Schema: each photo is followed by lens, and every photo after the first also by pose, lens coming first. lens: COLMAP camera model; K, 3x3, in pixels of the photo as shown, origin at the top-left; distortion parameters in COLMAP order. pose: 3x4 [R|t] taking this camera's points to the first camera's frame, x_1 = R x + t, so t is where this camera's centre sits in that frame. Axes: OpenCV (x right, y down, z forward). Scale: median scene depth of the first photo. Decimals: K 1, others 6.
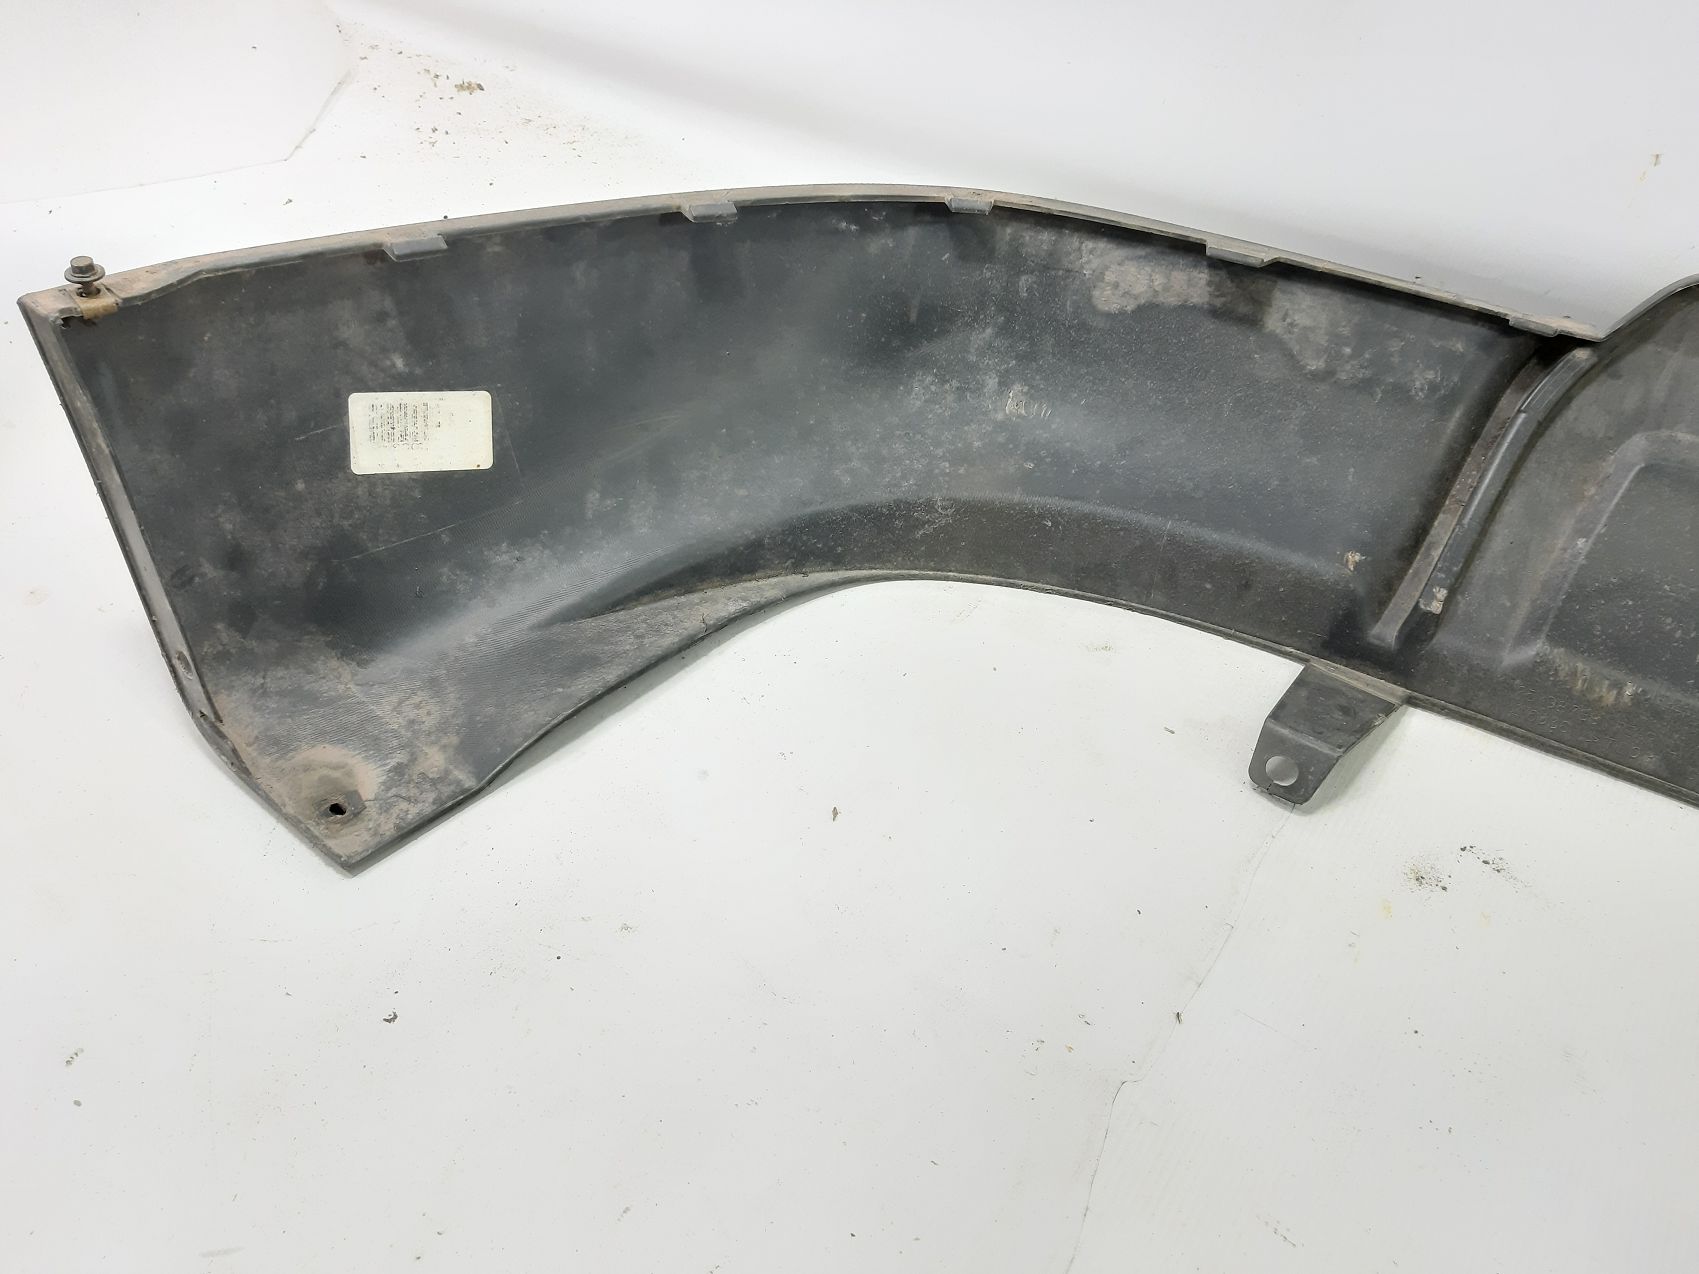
lens RADIAL K [[1345.3, 0, 859.9], [0, 1345.3, 642.5], [0, 0, 1]] dist [0.091423, -0.185356]
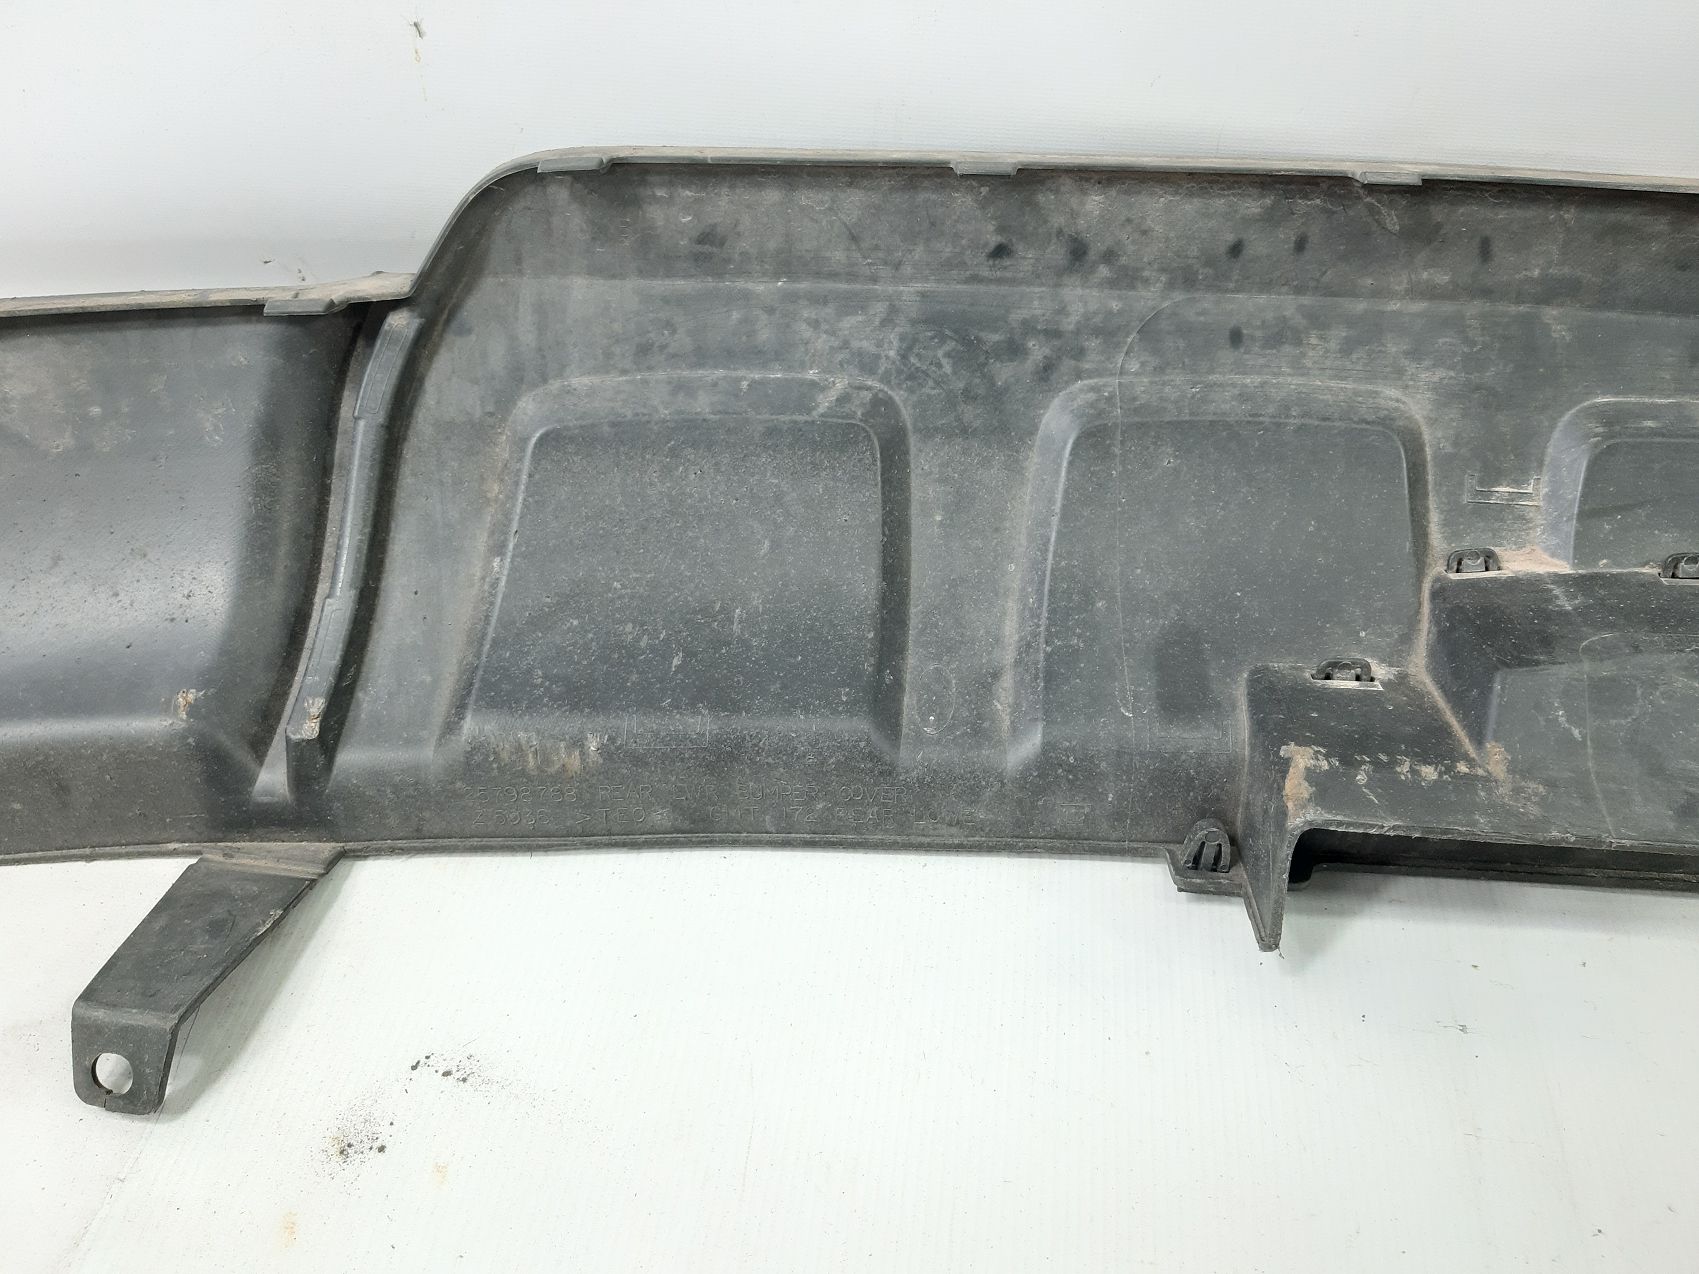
lens RADIAL K [[1373.6, 0, 857.2], [0, 1373.6, 652.3], [0, 0, 1]] dist [0.072476, -0.163918]
pose [[0.888815, -0.364299, 0.278019, 0.478103], [0.358465, 0.930648, 0.073465, -0.013869], [-0.285501, 0.034364, 0.957762, 0.231564]]
